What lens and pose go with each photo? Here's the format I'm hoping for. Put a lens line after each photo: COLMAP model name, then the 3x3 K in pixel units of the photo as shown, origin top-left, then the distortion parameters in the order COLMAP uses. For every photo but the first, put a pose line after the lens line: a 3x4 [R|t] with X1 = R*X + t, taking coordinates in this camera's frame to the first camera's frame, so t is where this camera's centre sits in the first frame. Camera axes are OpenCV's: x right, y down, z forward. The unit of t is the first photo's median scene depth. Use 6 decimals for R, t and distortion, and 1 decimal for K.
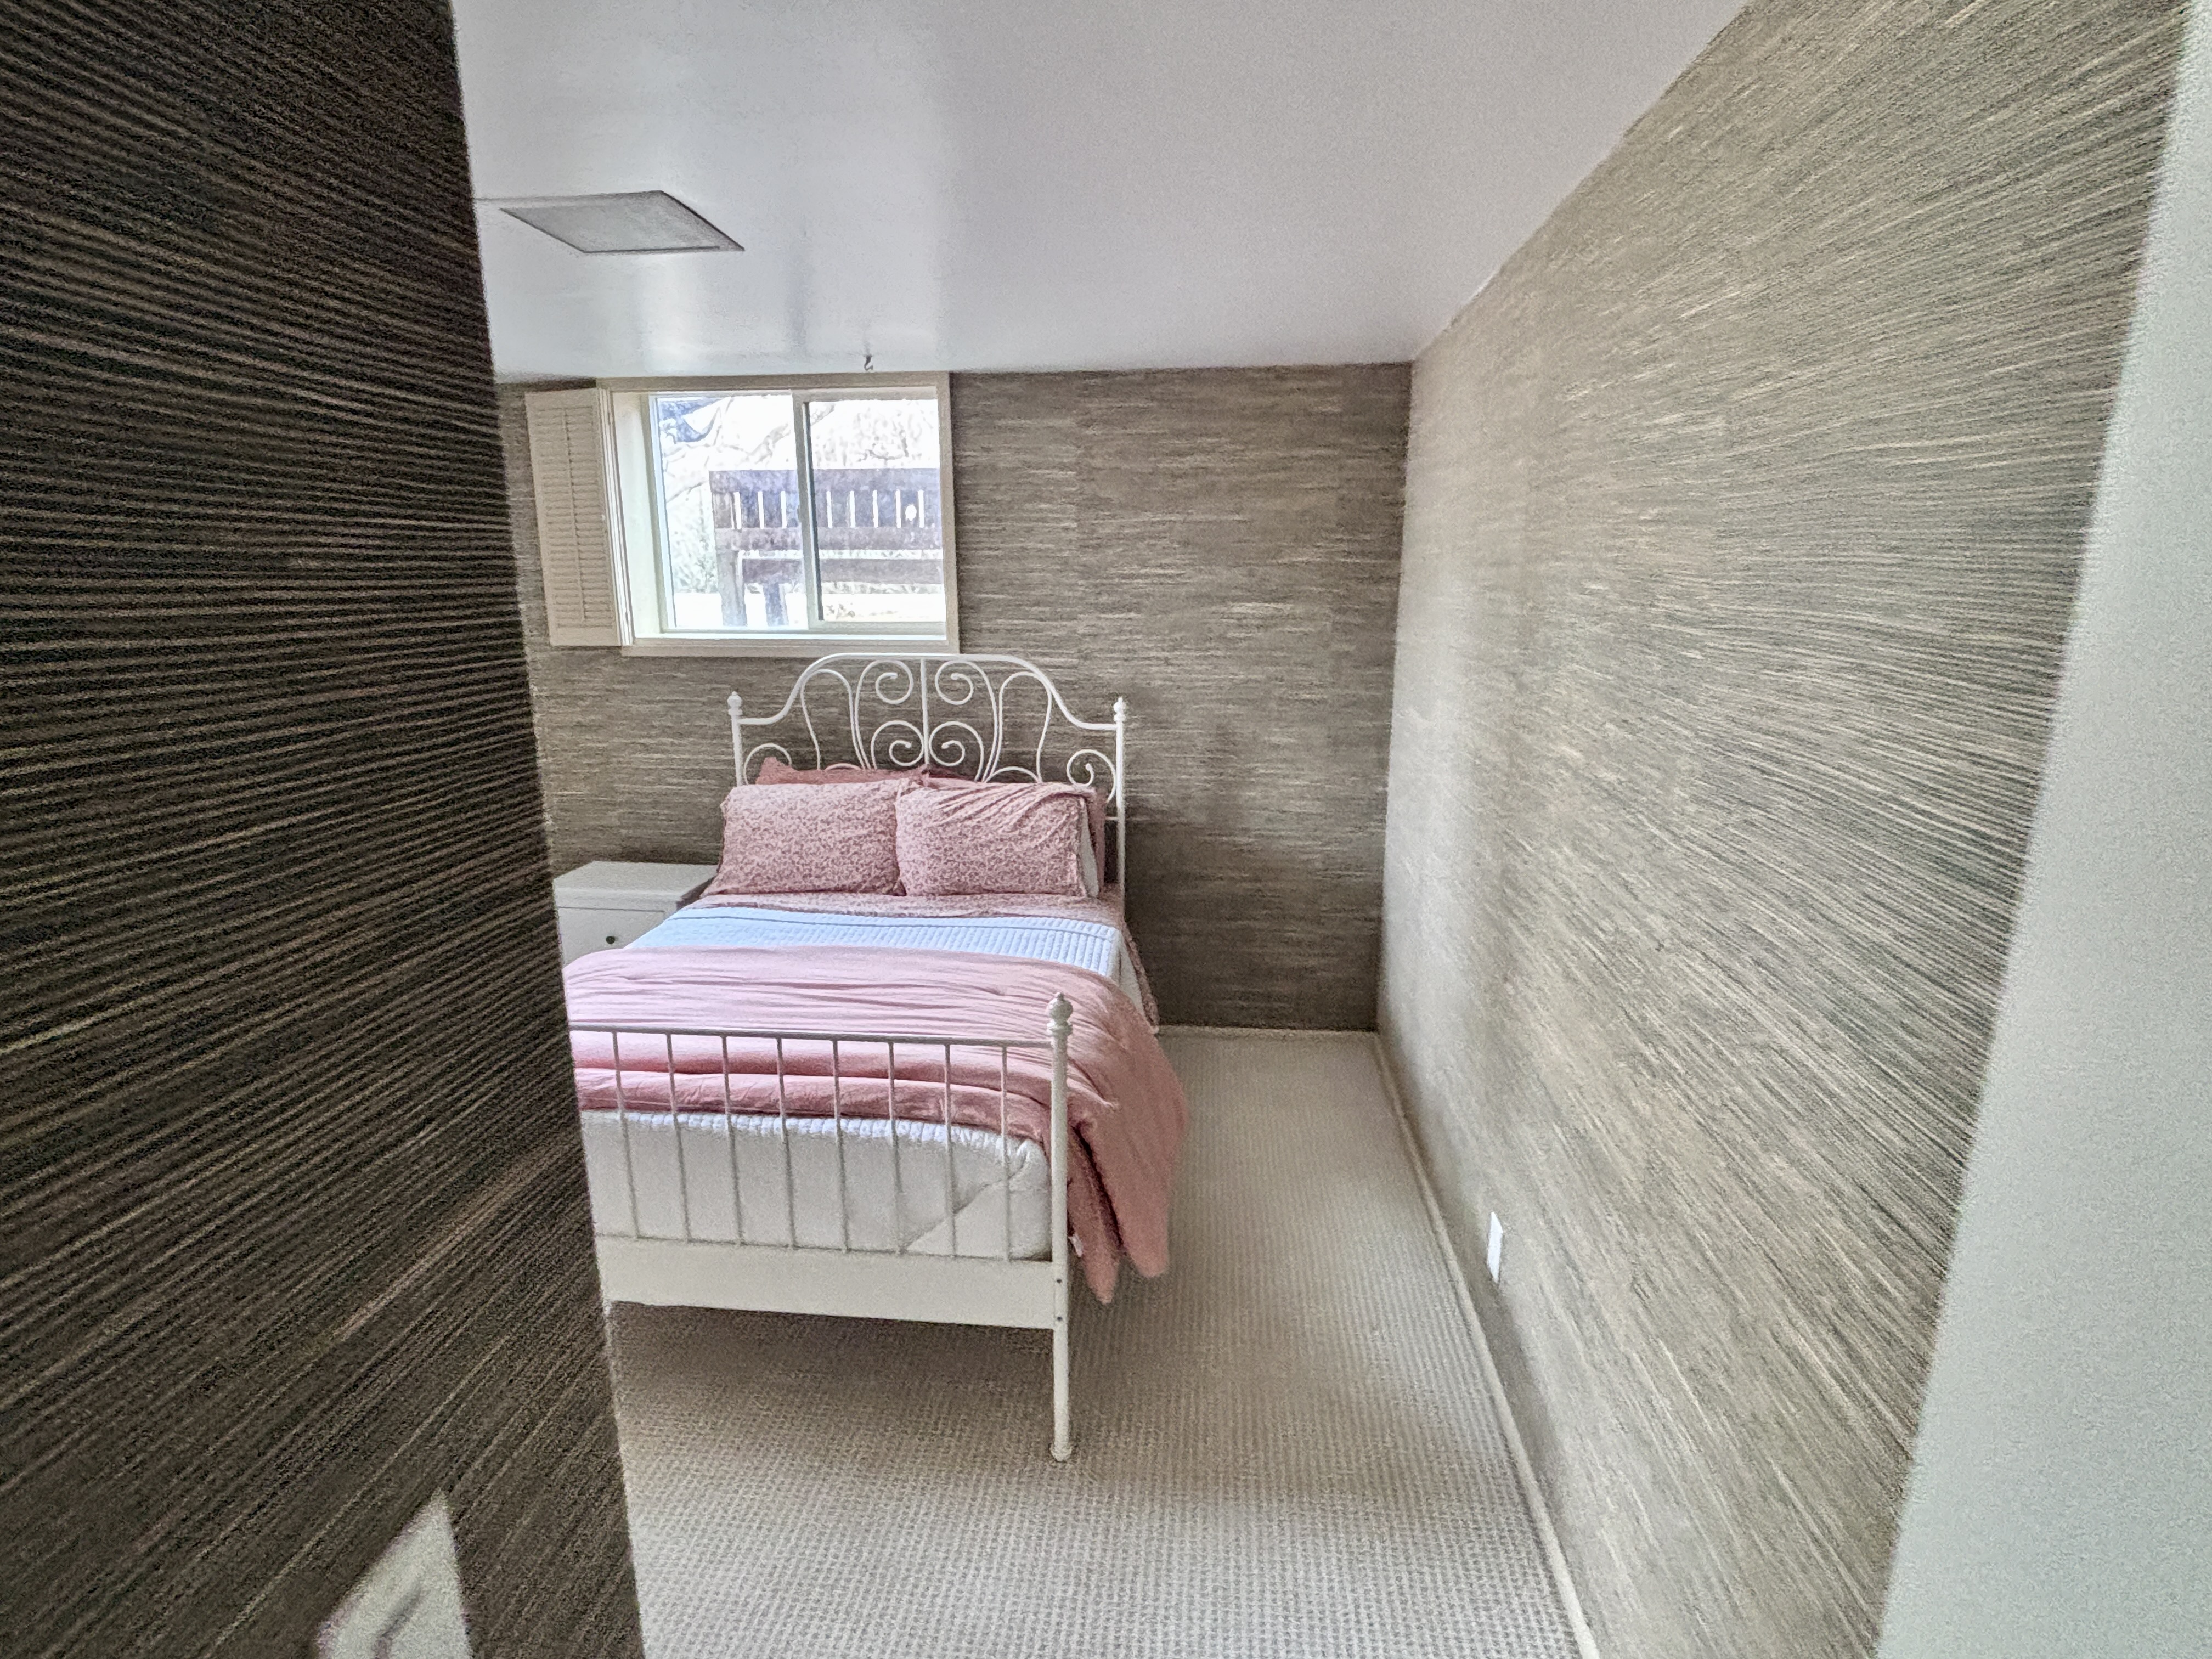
lens RADIAL K [[1089.7, 0, 1098.3], [0, 1089.7, 815.3], [0, 0, 1]] dist [-0.016573, -0.001562]
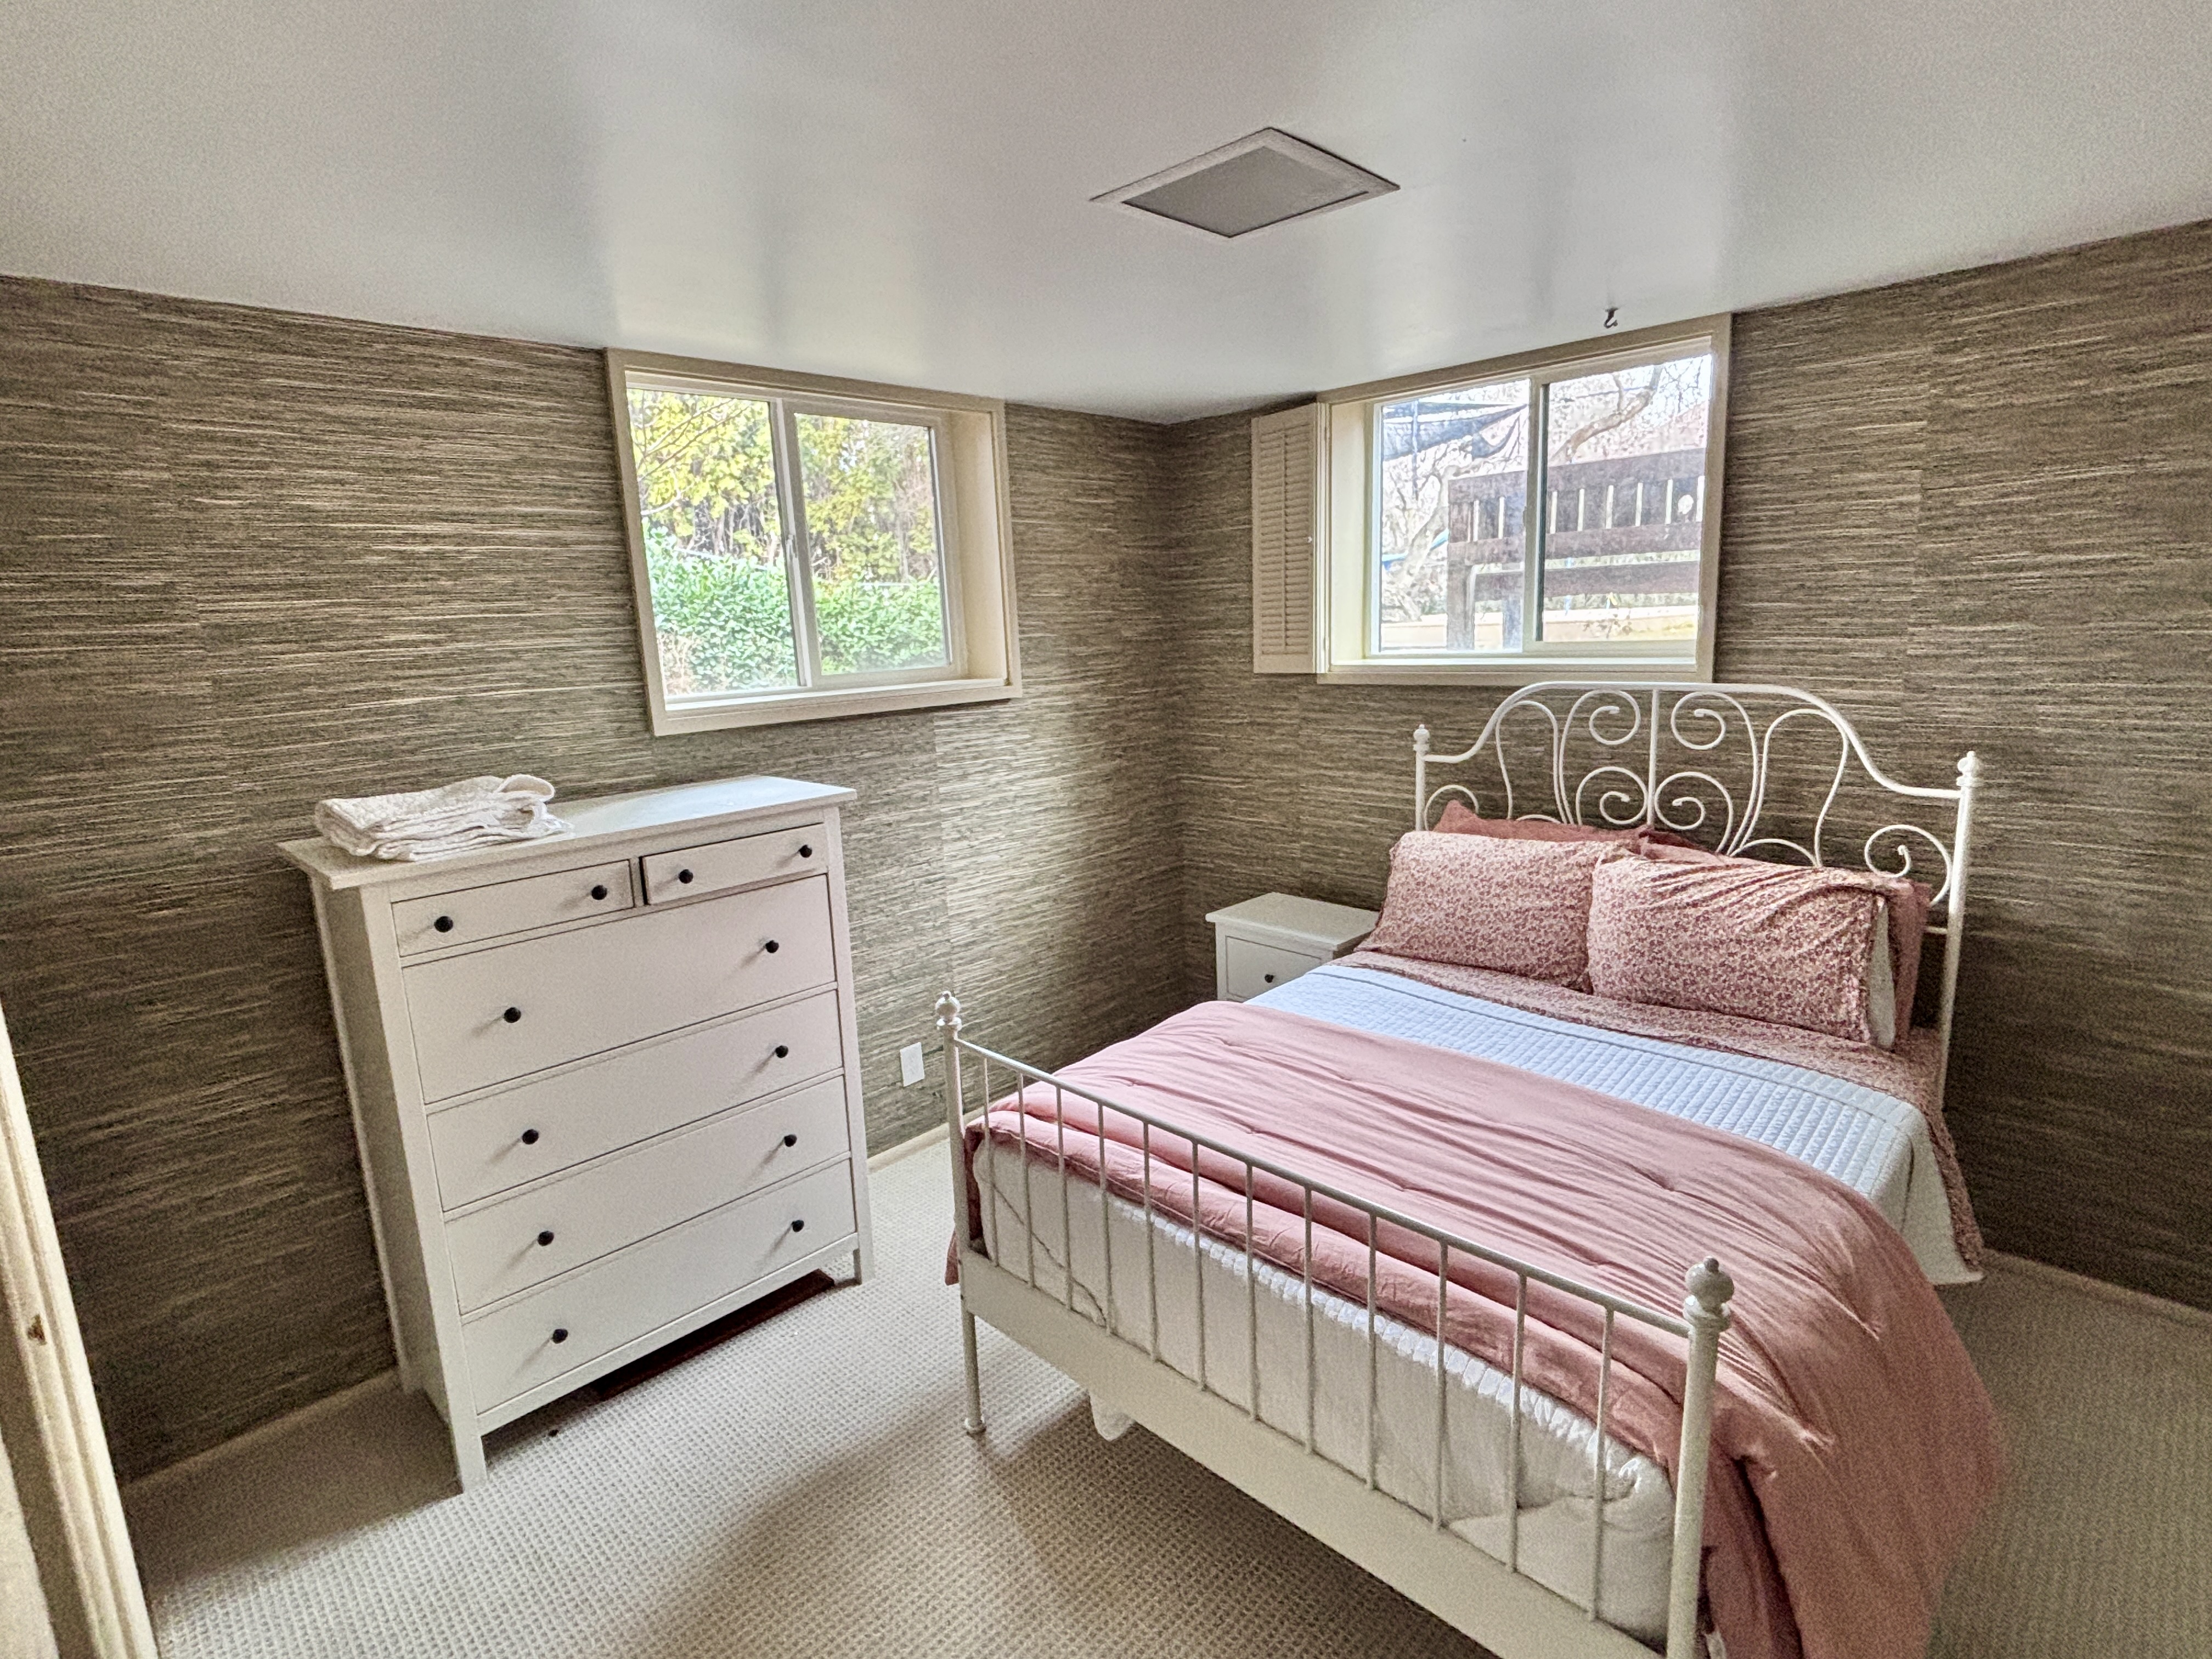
lens RADIAL K [[1089.7, 0, 1098.3], [0, 1089.7, 815.3], [0, 0, 1]] dist [-0.016573, -0.001562]
pose [[0.766730, 0.083442, -0.636523, 0.033697], [-0.093321, 0.995472, 0.018087, -0.031693], [0.635150, 0.045534, 0.771045, 0.159315]]
